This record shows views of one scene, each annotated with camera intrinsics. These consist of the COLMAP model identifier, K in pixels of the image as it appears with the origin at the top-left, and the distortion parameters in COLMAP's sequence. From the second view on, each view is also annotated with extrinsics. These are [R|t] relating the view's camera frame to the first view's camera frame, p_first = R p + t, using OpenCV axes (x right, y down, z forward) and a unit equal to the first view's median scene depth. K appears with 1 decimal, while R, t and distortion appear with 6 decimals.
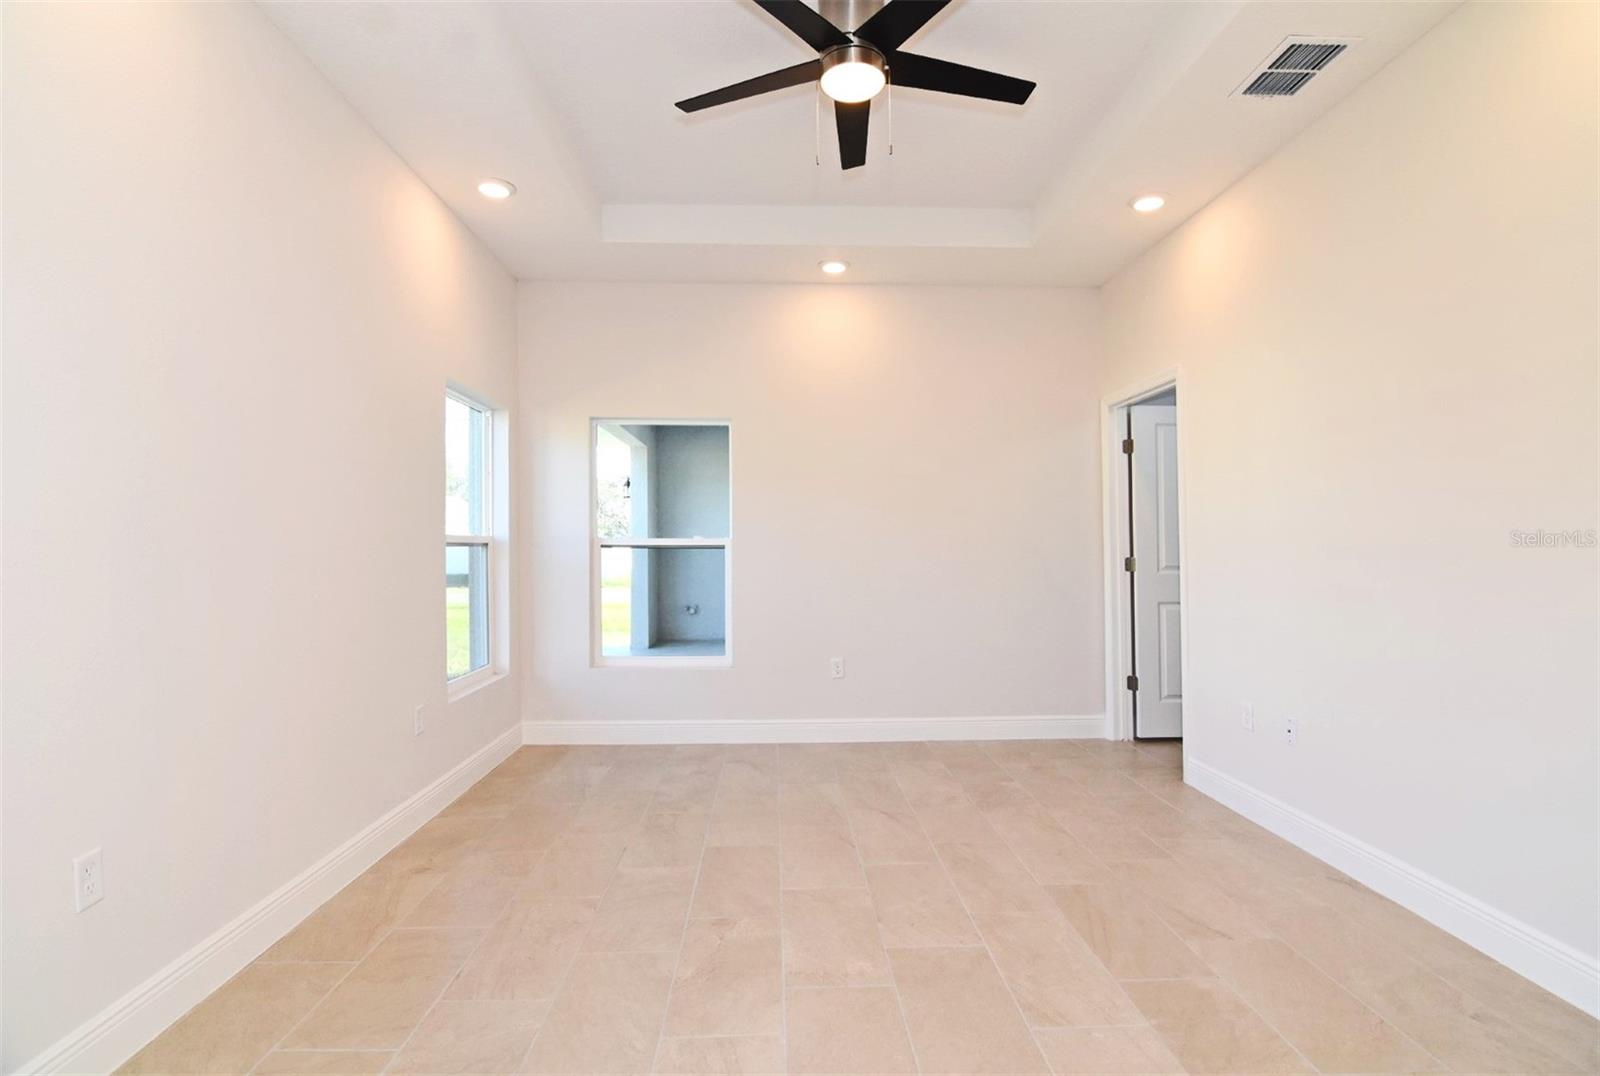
lens RADIAL K [[775.4, 0, 806.1], [0, 775.4, 517.3], [0, 0, 1]] dist [-0.004078, -0.010426]
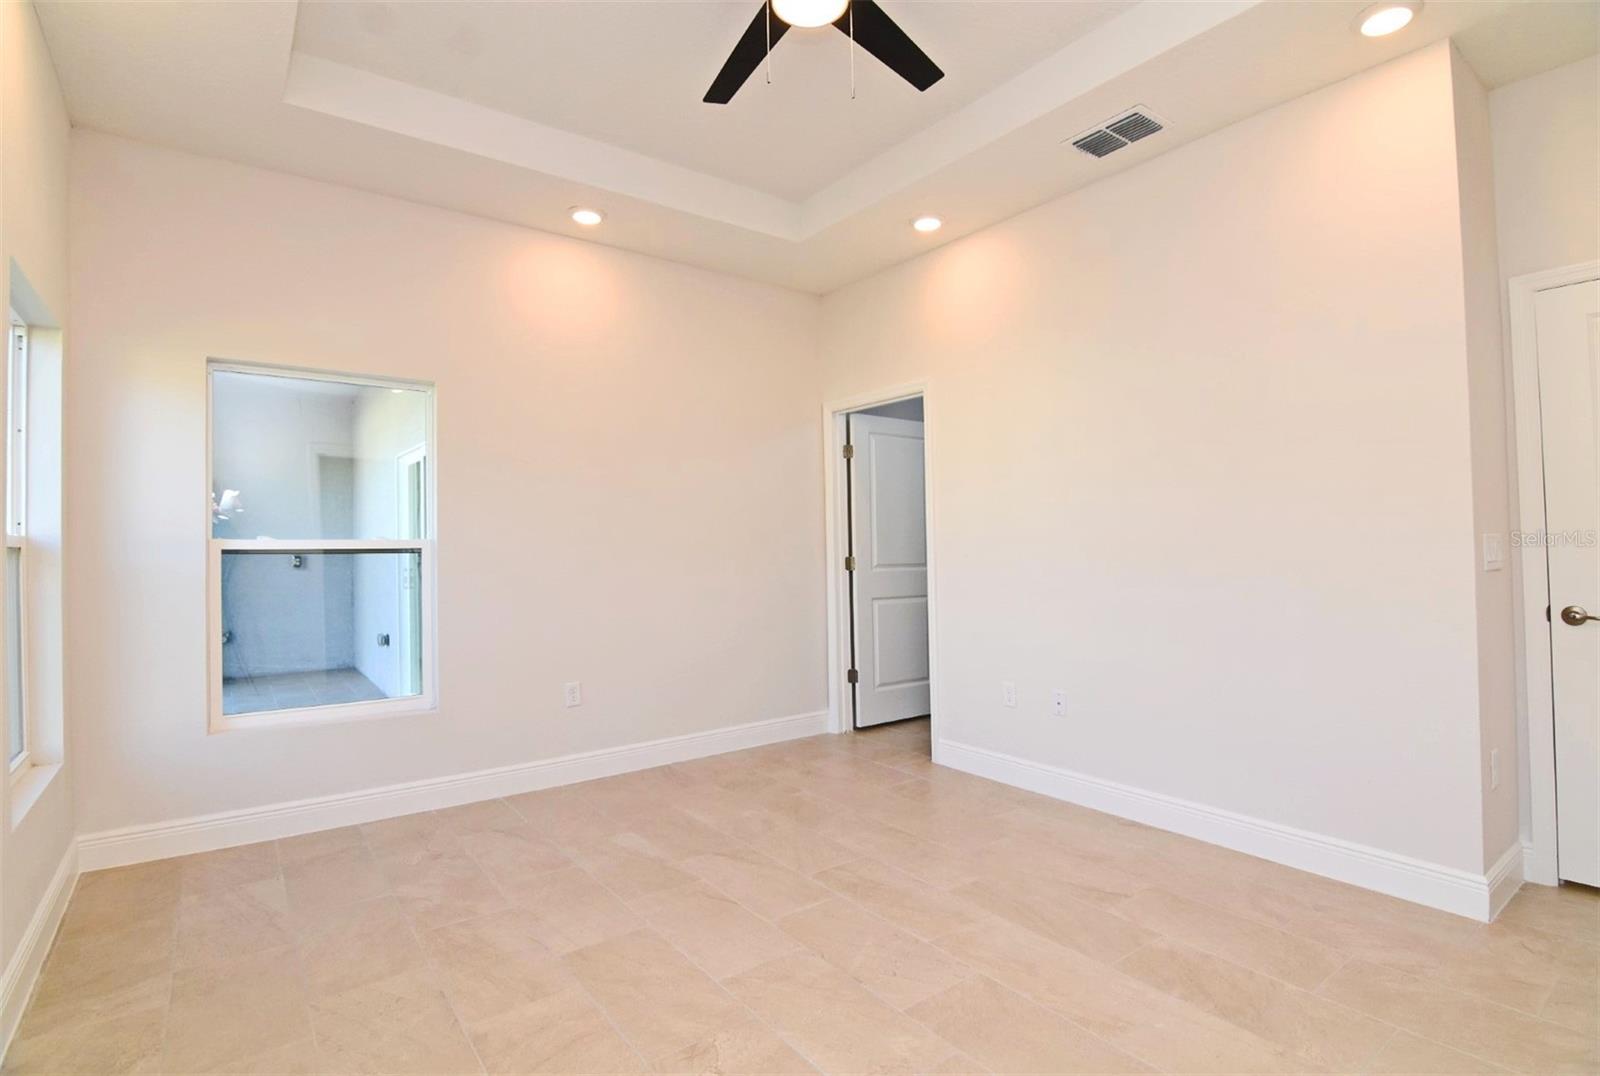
lens RADIAL K [[775.4, 0, 806.1], [0, 775.4, 517.3], [0, 0, 1]] dist [-0.004078, -0.010426]
pose [[0.824522, 0.013759, 0.565663, -0.270067], [-0.012728, 0.999902, -0.005767, 0.005893], [-0.565687, -0.002445, 0.824616, 0.195598]]
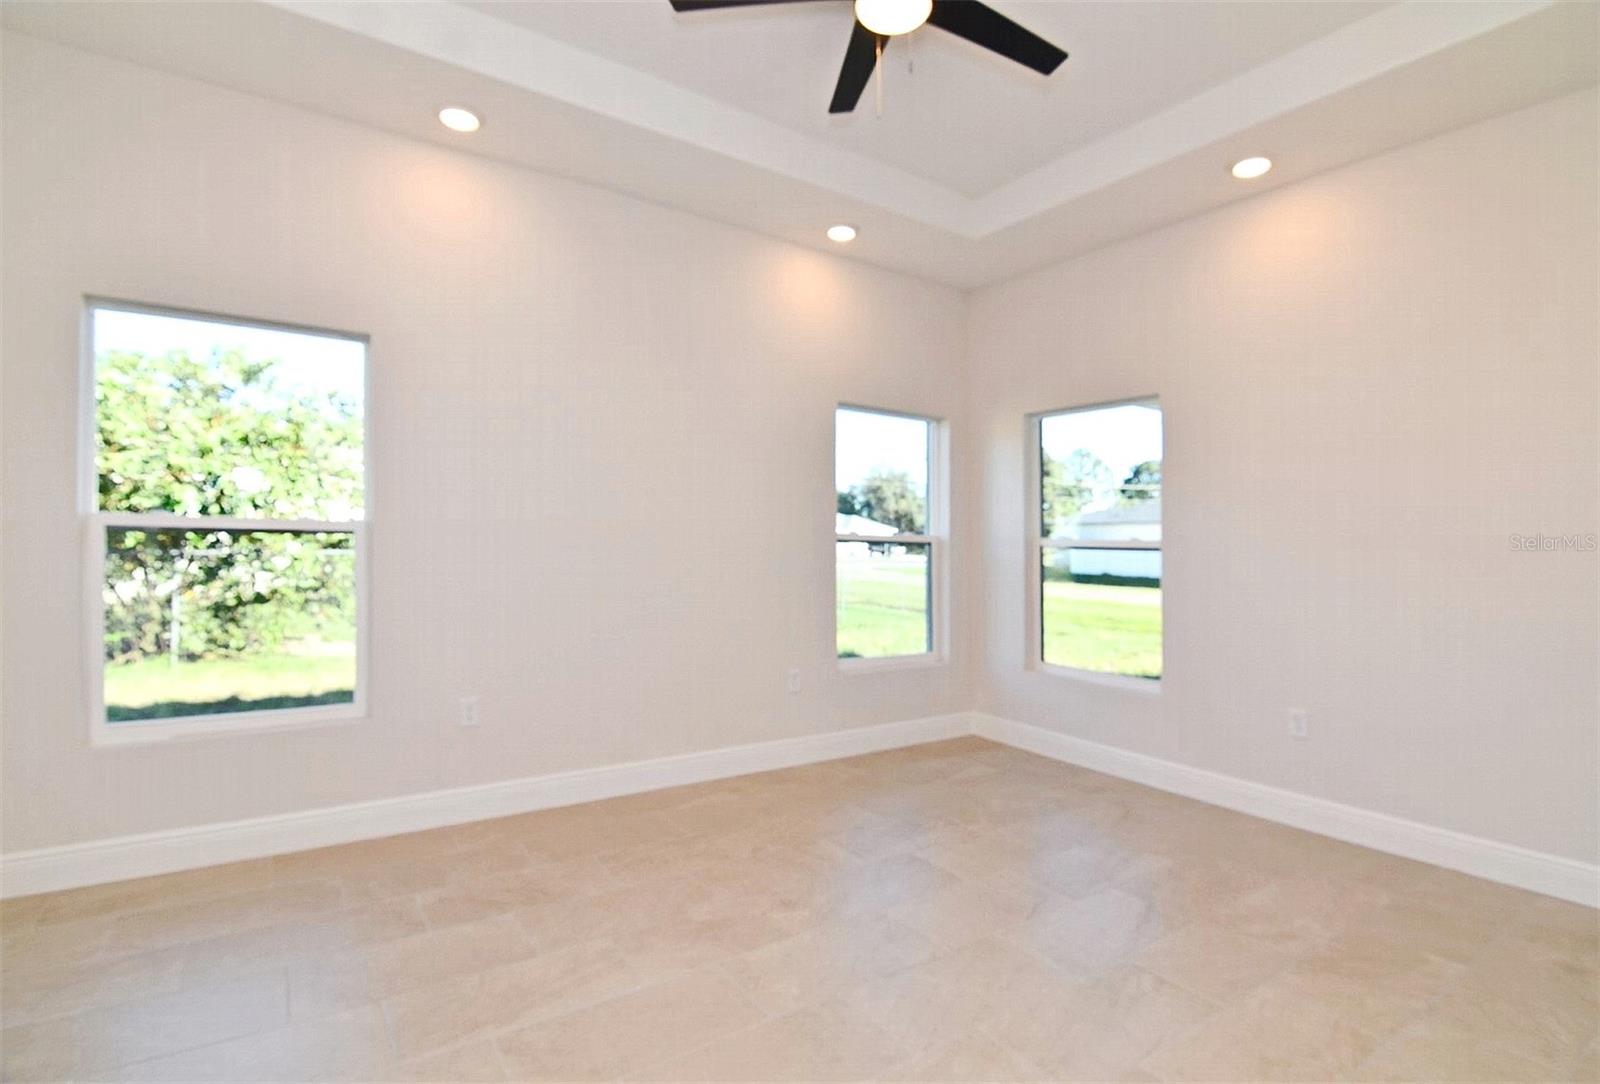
lens RADIAL K [[784.1, 0, 802.1], [0, 784.1, 524.5], [0, 0, 1]] dist [-0.000084, -0.016956]
pose [[0.537608, -0.006796, -0.843167, 0.471783], [0.010963, 0.999939, -0.001070, 0.009899], [0.843124, -0.008668, 0.537650, 0.273180]]
